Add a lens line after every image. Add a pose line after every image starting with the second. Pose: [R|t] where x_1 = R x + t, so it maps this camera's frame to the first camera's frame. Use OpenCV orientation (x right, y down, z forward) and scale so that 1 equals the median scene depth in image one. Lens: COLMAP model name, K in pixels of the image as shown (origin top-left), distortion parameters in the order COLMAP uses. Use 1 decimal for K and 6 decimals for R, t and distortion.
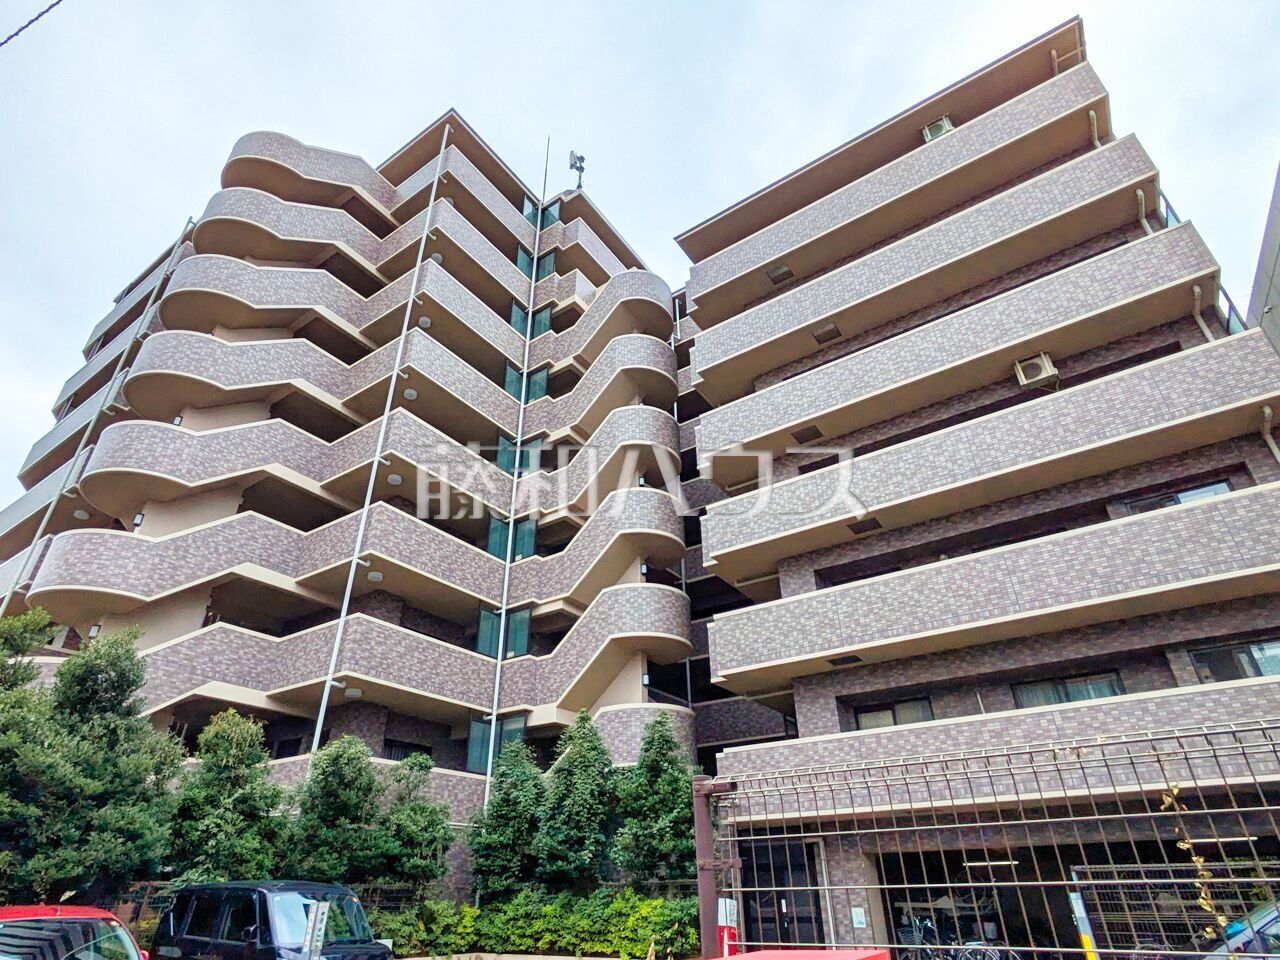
lens RADIAL K [[695.8, 0, 638.2], [0, 695.8, 487.1], [0, 0, 1]] dist [-0.006775, 0.003559]
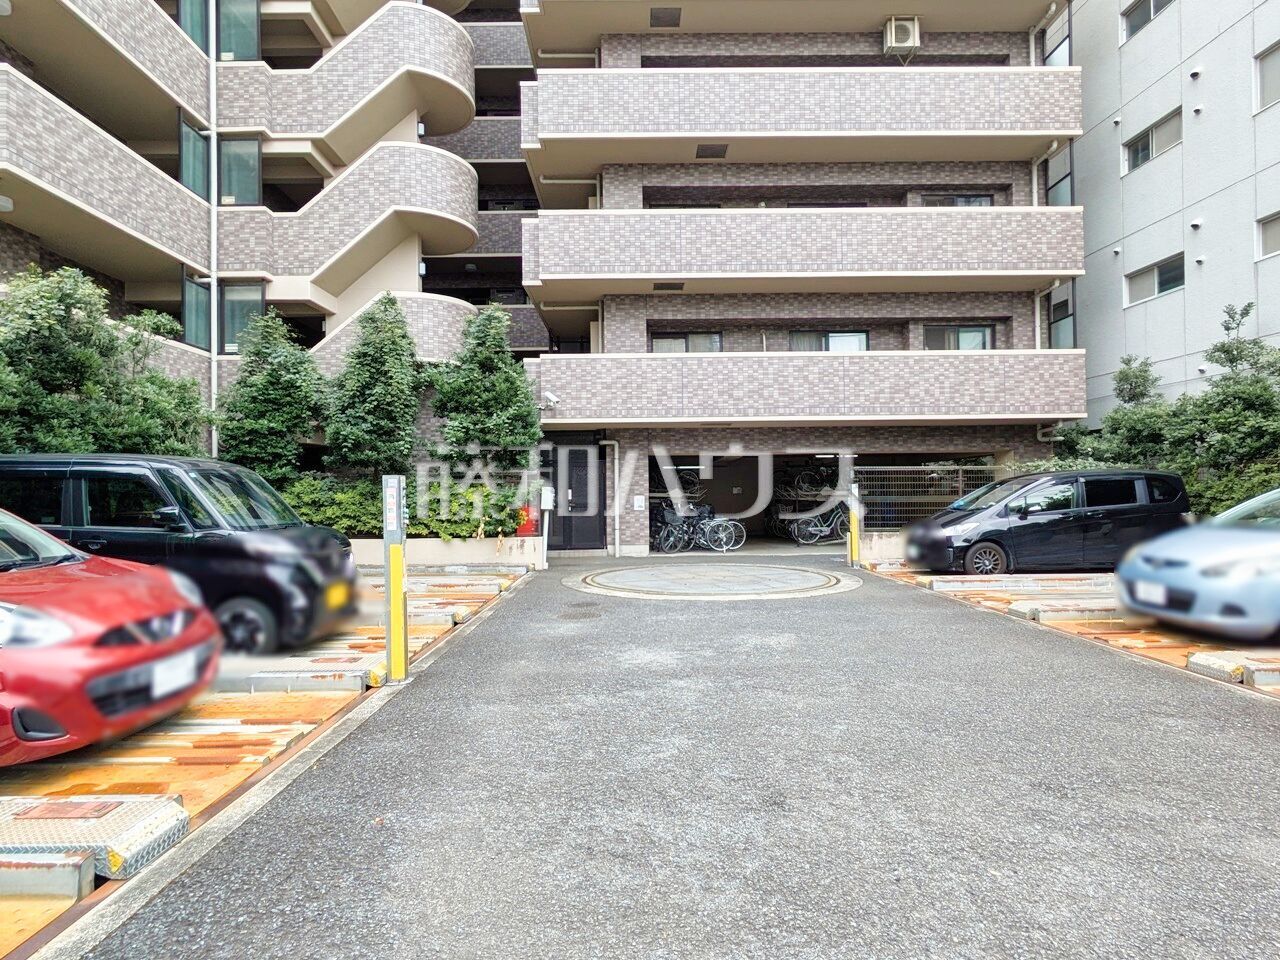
lens RADIAL K [[695.8, 0, 638.7], [0, 695.8, 488.2], [0, 0, 1]] dist [-0.006775, 0.003559]
pose [[0.822051, 0.008260, 0.569355, -0.282309], [-0.290610, 0.865953, 0.407028, 0.093704], [-0.489672, -0.500057, 0.714258, 0.134198]]
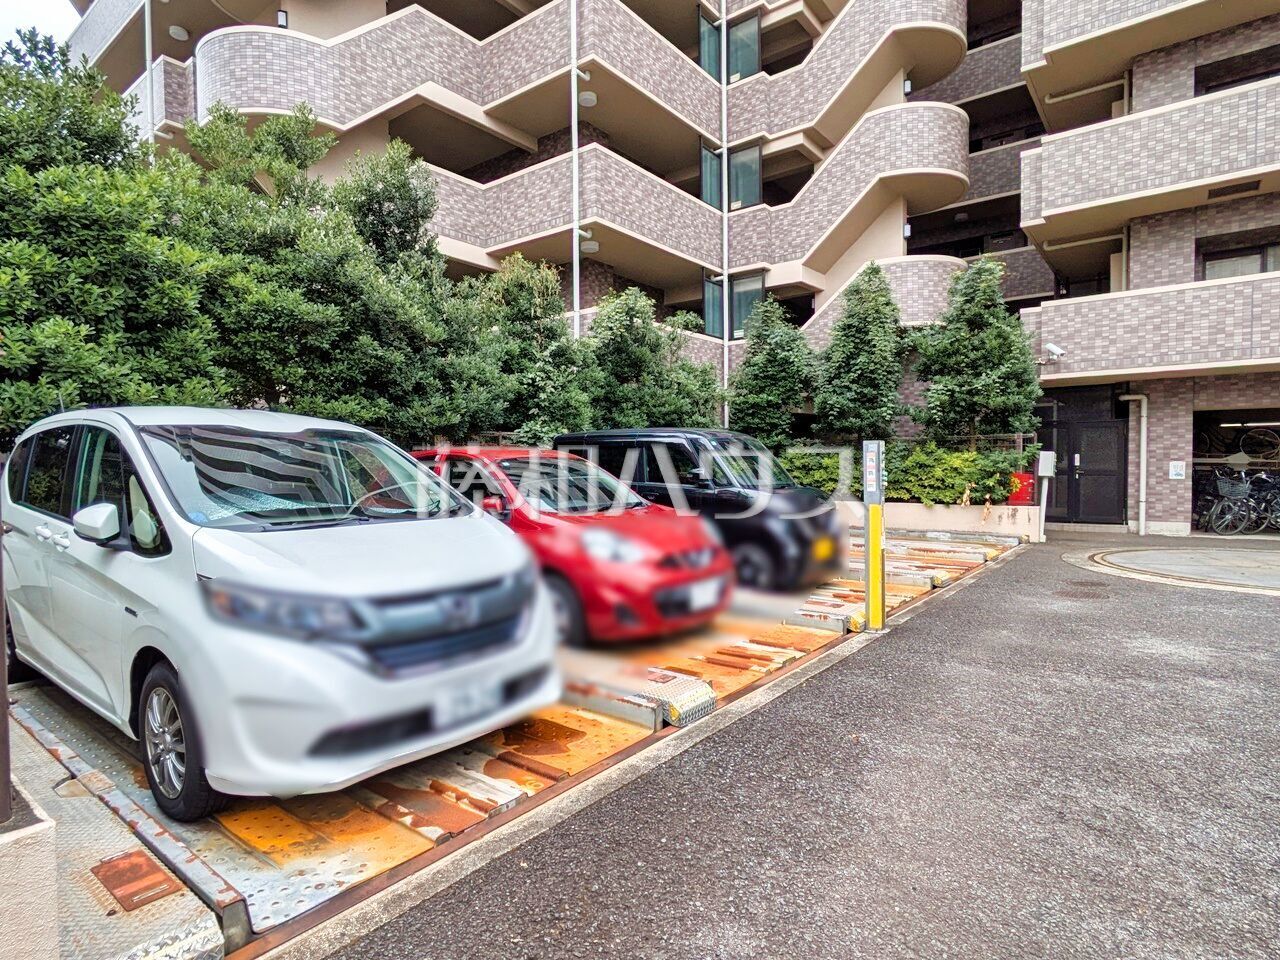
lens RADIAL K [[695.8, 0, 638.6], [0, 695.8, 487.8], [0, 0, 1]] dist [-0.006775, 0.003559]
pose [[0.997944, 0.006033, -0.063803, -0.287044], [0.029404, 0.841484, 0.539481, 0.081895], [0.056944, -0.540248, 0.839577, 0.112258]]
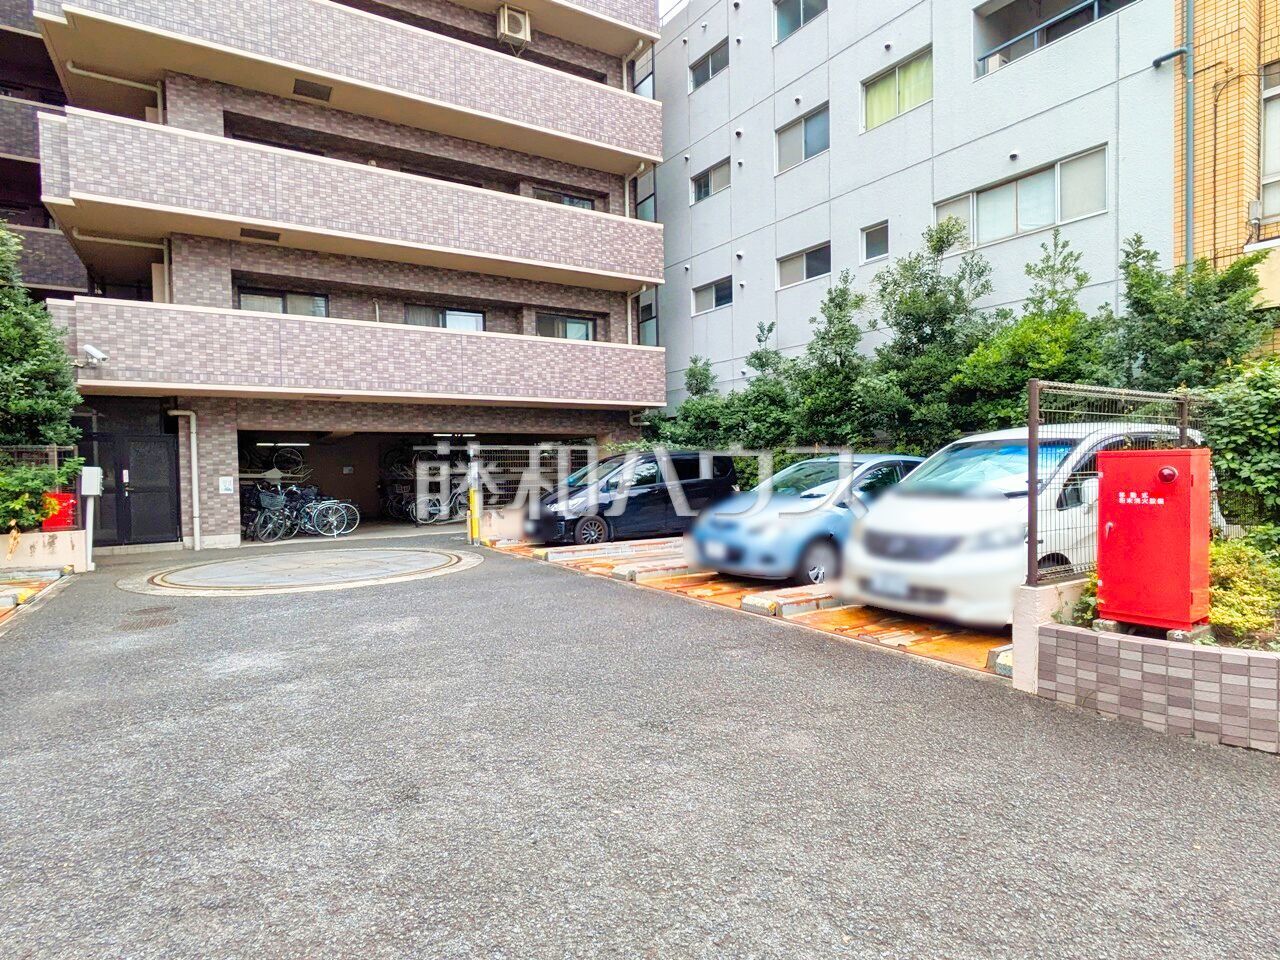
lens RADIAL K [[695.8, 0, 640.4], [0, 695.8, 487.2], [0, 0, 1]] dist [-0.006775, 0.003559]
pose [[0.411715, -0.020277, 0.911087, -0.280383], [-0.455172, 0.861542, 0.224864, 0.097457], [-0.789499, -0.507281, 0.345480, 0.139248]]
